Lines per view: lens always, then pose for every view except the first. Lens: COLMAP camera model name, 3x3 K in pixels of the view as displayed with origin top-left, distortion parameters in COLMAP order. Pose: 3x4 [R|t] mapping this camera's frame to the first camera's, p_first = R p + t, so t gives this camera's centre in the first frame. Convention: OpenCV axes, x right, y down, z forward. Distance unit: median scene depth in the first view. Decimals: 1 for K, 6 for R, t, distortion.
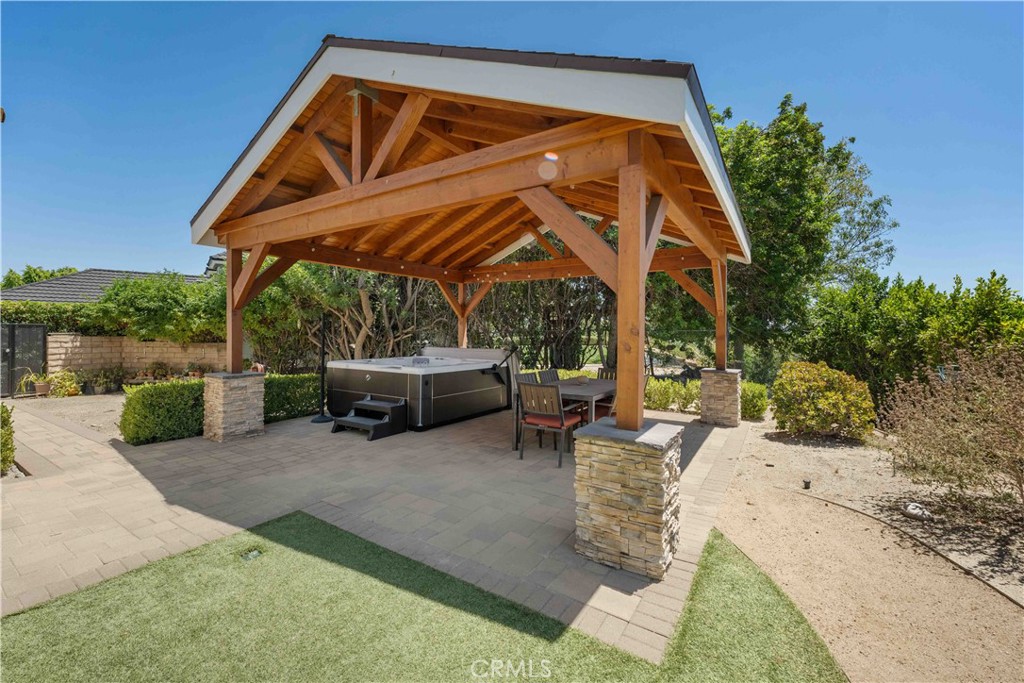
lens RADIAL K [[418.2, 0, 504.3], [0, 418.2, 333.5], [0, 0, 1]] dist [-0.000525, 0.000256]
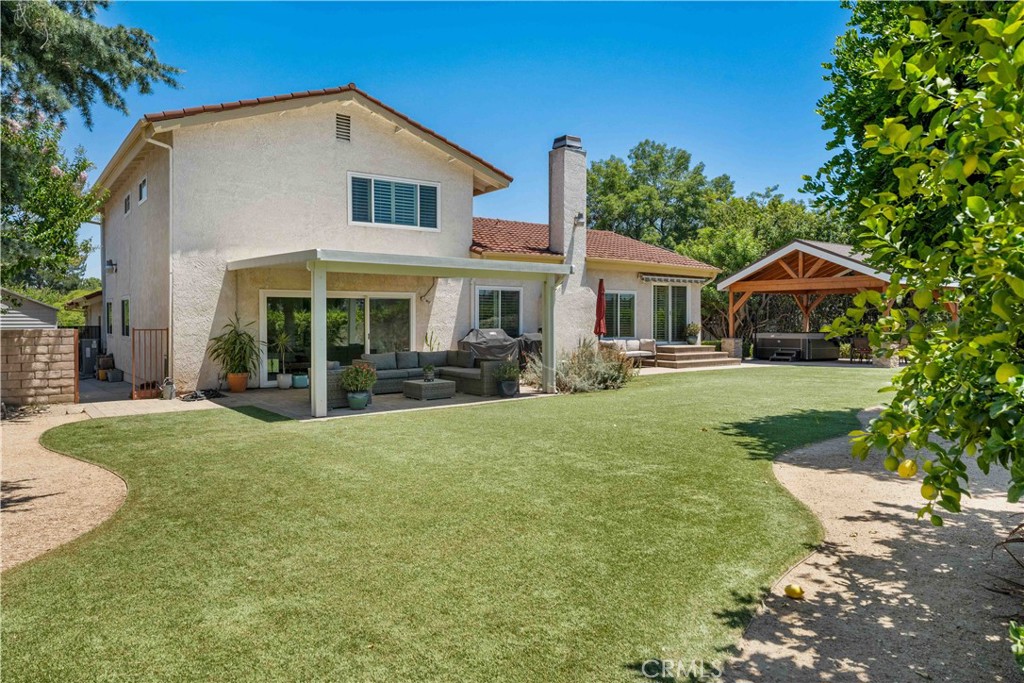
lens RADIAL K [[687.2, 0, 510.0], [0, 687.2, 338.7], [0, 0, 1]] dist [0.000268, 0.000239]
pose [[0.941693, 0.004787, -0.336438, -0.301128], [0.001144, 0.999847, 0.017428, 0.012412], [0.336470, -0.016796, 0.941544, -2.146800]]
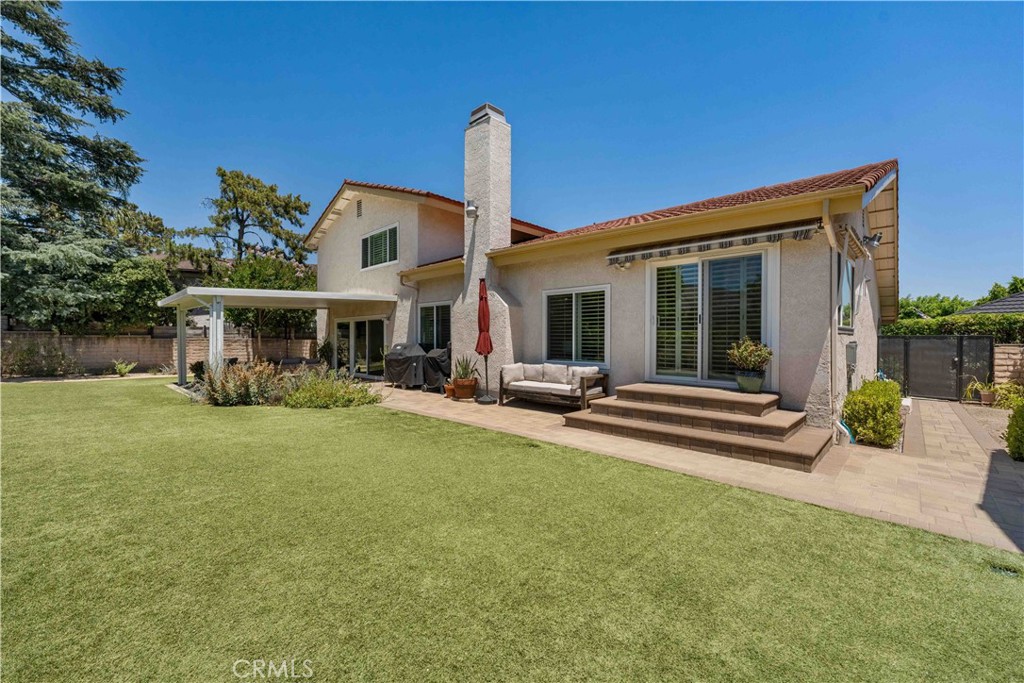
lens RADIAL K [[418.2, 0, 498.0], [0, 418.2, 338.2], [0, 0, 1]] dist [-0.000525, 0.000256]
pose [[-0.195792, -0.006766, -0.980622, 0.138659], [-0.013262, 0.999903, -0.004251, 0.004830], [0.980556, 0.012173, -0.195862, 0.013522]]
